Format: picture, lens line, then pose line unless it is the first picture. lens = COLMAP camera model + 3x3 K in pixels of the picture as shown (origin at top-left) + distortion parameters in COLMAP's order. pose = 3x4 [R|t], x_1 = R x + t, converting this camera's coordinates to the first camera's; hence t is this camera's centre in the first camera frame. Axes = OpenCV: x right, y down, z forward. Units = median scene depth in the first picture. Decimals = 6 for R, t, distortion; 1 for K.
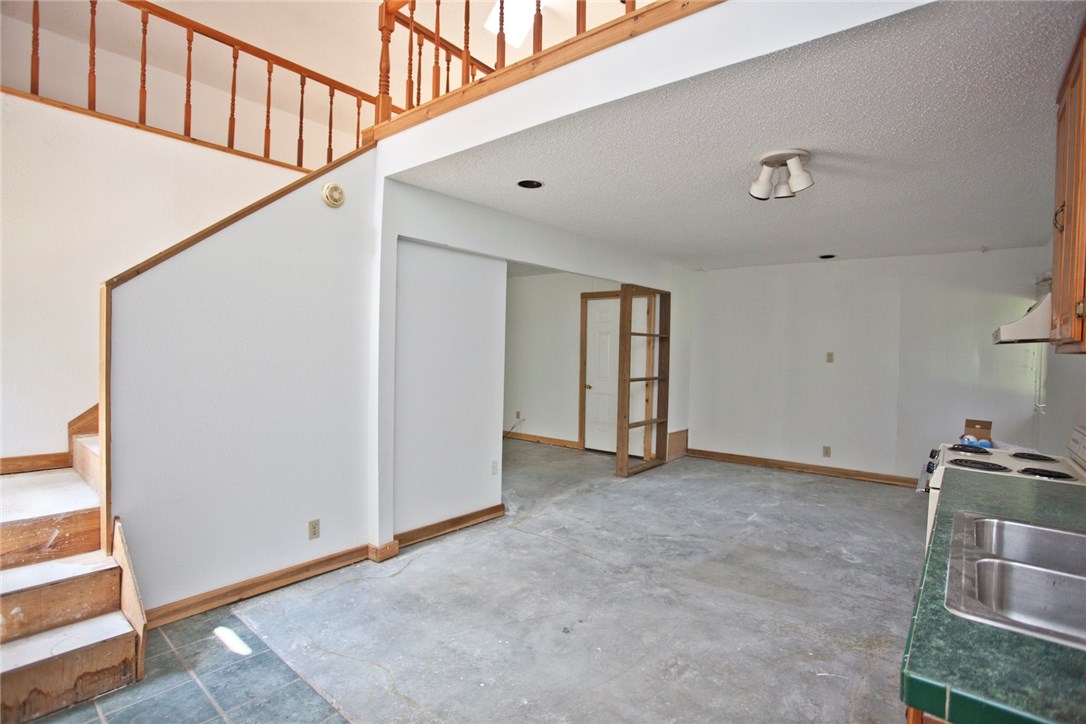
lens RADIAL K [[546.4, 0, 543.0], [0, 546.4, 362.0], [0, 0, 1]] dist [-0.071528, 0.034321]
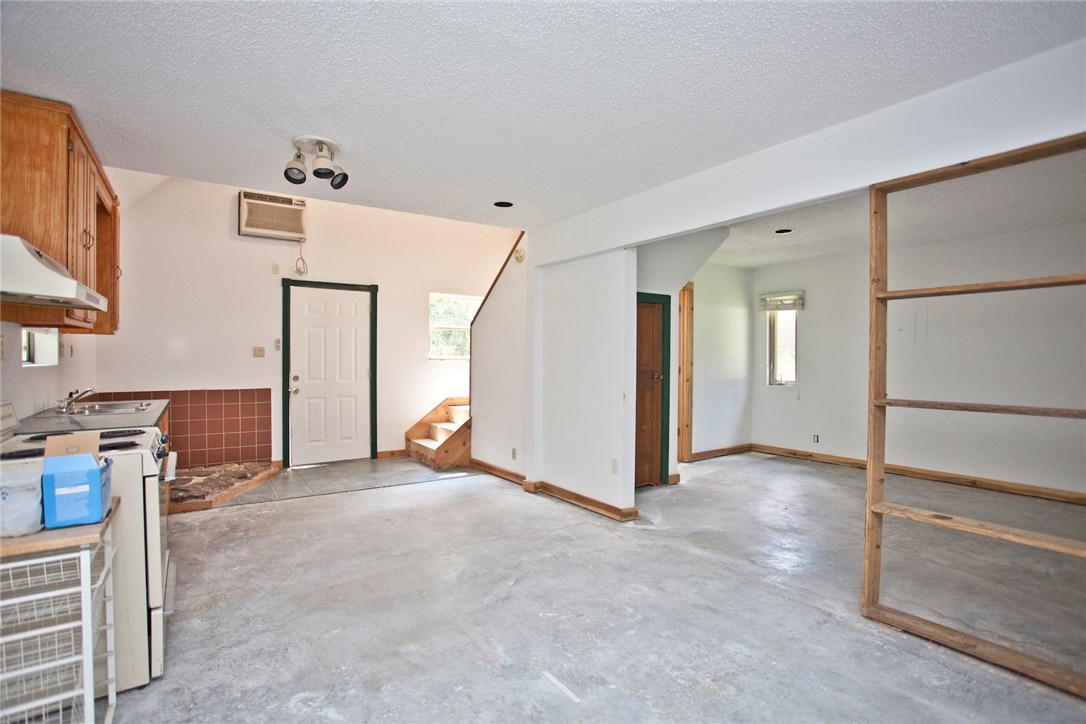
lens RADIAL K [[546.4, 0, 543.0], [0, 546.4, 362.0], [0, 0, 1]] dist [-0.071528, 0.034321]
pose [[-0.314459, -0.018858, -0.949084, 0.982134], [-0.034766, 0.999361, -0.008338, 0.026476], [0.948634, 0.030374, -0.314914, 1.337001]]
